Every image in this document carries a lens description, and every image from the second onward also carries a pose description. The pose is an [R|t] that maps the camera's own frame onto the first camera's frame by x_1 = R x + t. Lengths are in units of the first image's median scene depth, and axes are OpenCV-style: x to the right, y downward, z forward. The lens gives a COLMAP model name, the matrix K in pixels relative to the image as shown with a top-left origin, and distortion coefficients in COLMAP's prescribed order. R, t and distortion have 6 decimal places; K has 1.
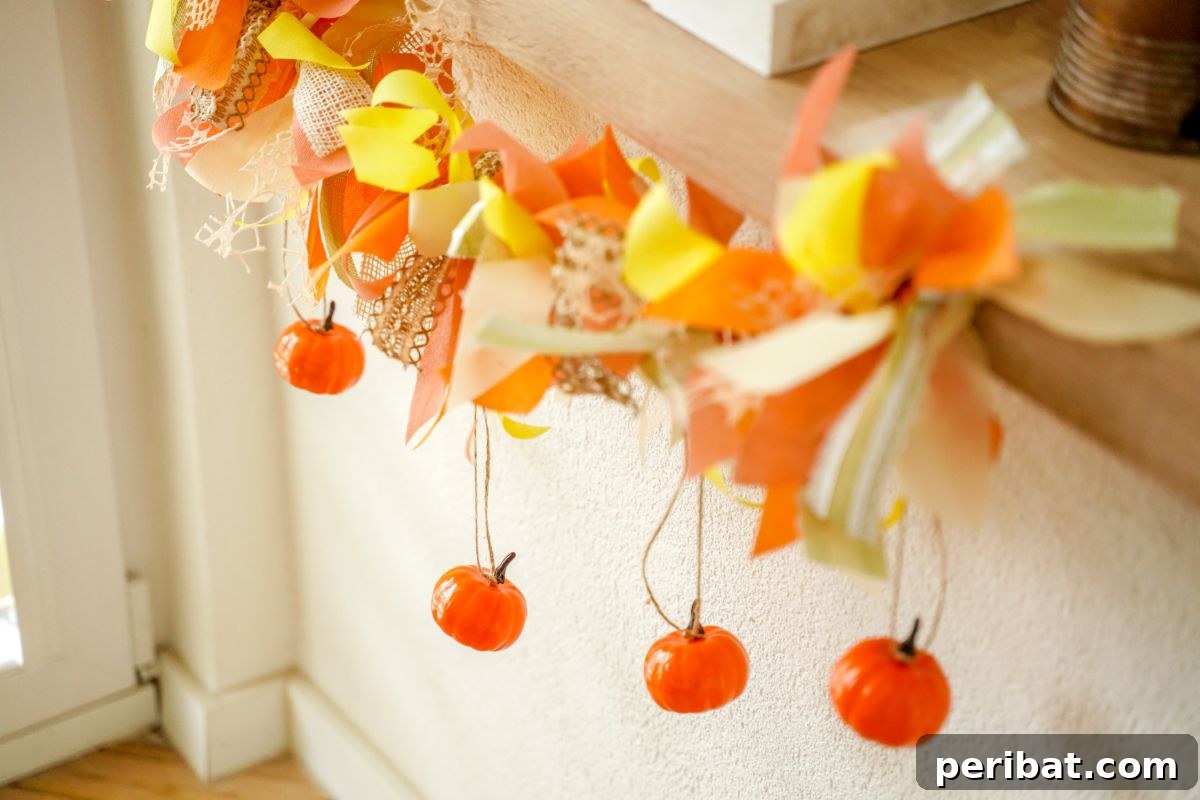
lens RADIAL K [[2477.5, 0, 607.2], [0, 2477.5, 401.3], [0, 0, 1]] dist [0.327585, 0.000000]
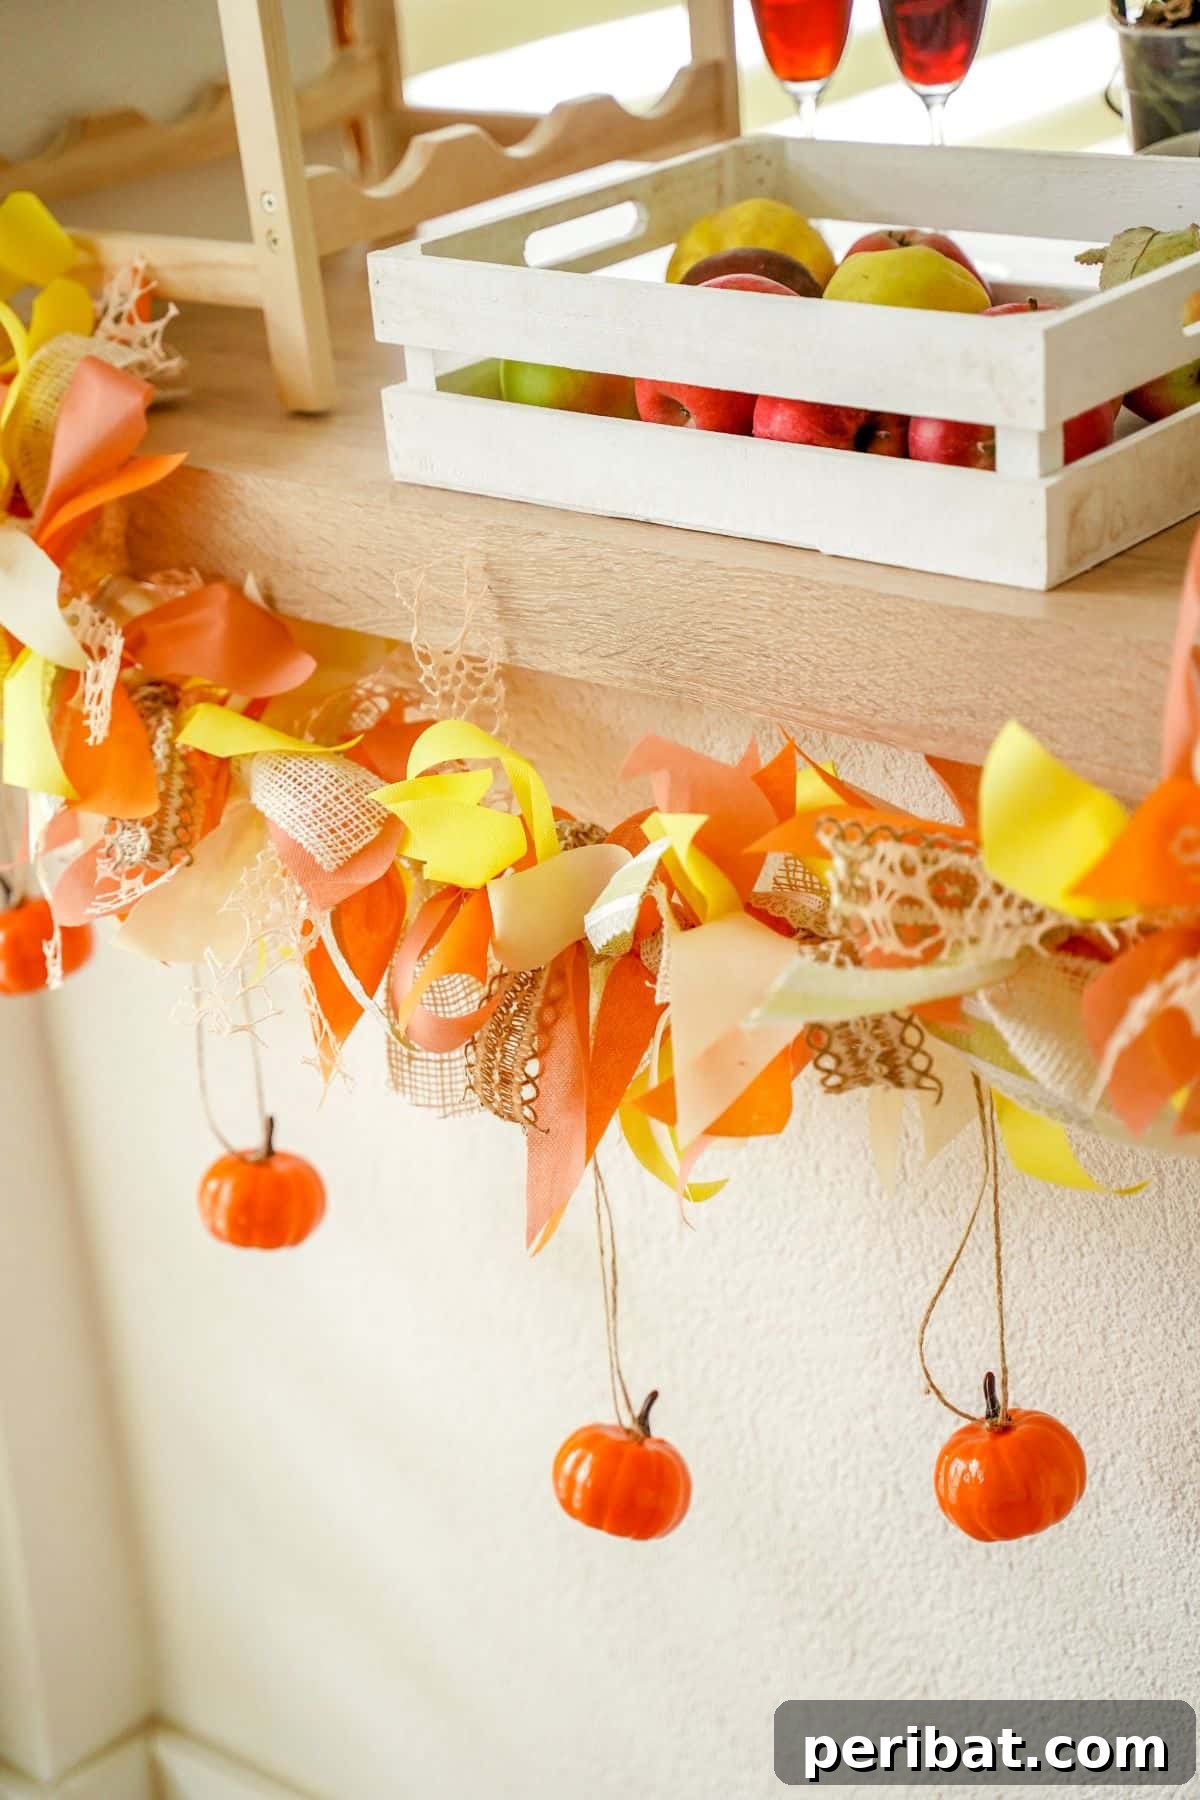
lens RADIAL K [[3129.9, 0, 590.5], [0, 3129.9, 895.9], [0, 0, 1]] dist [0.238480, 0.000000]
pose [[0.959746, -0.186166, 0.210310, -0.224500], [0.215514, 0.968290, -0.126365, 0.035670], [-0.180116, 0.166603, 0.969434, 0.123674]]
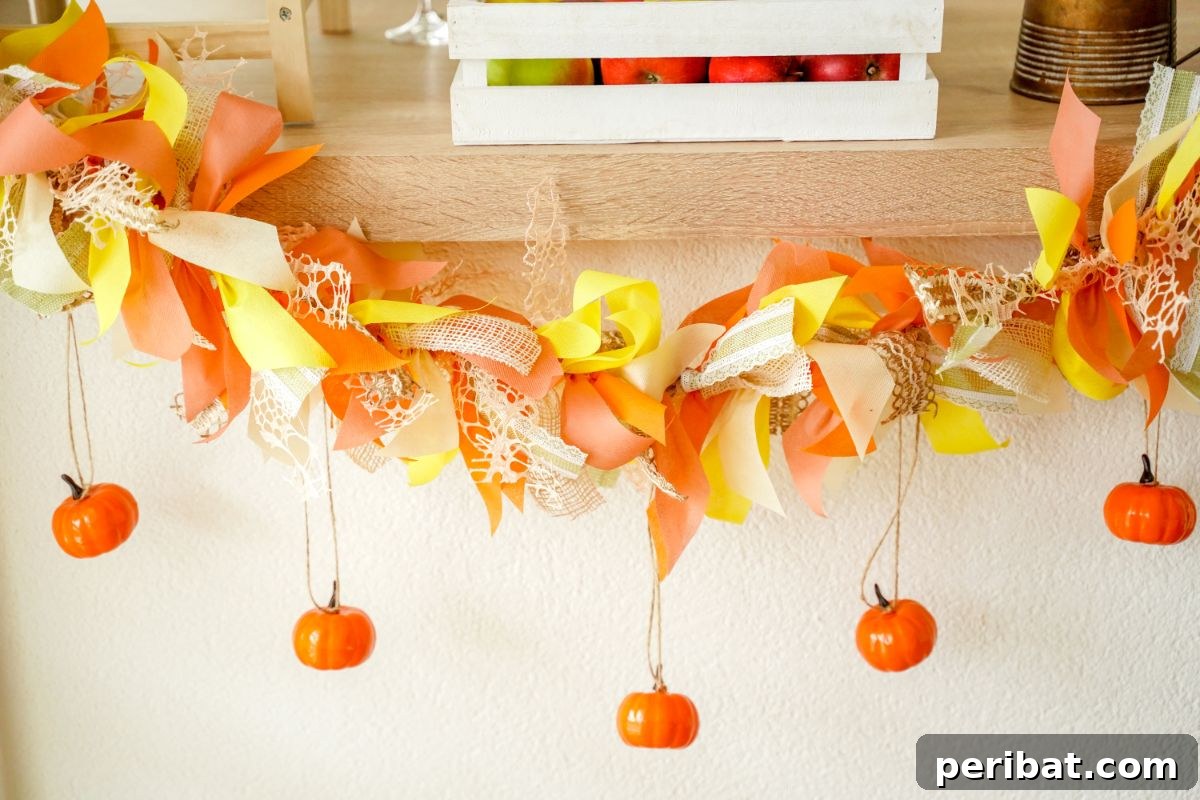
lens RADIAL K [[2086.6, 0, 603.1], [0, 2086.6, 402.7], [0, 0, 1]] dist [0.238480, 0.000000]
pose [[0.576301, -0.318038, 0.752814, -0.795503], [0.446996, 0.893834, 0.035425, -0.101176], [-0.684158, 0.316090, 0.657279, 0.335279]]
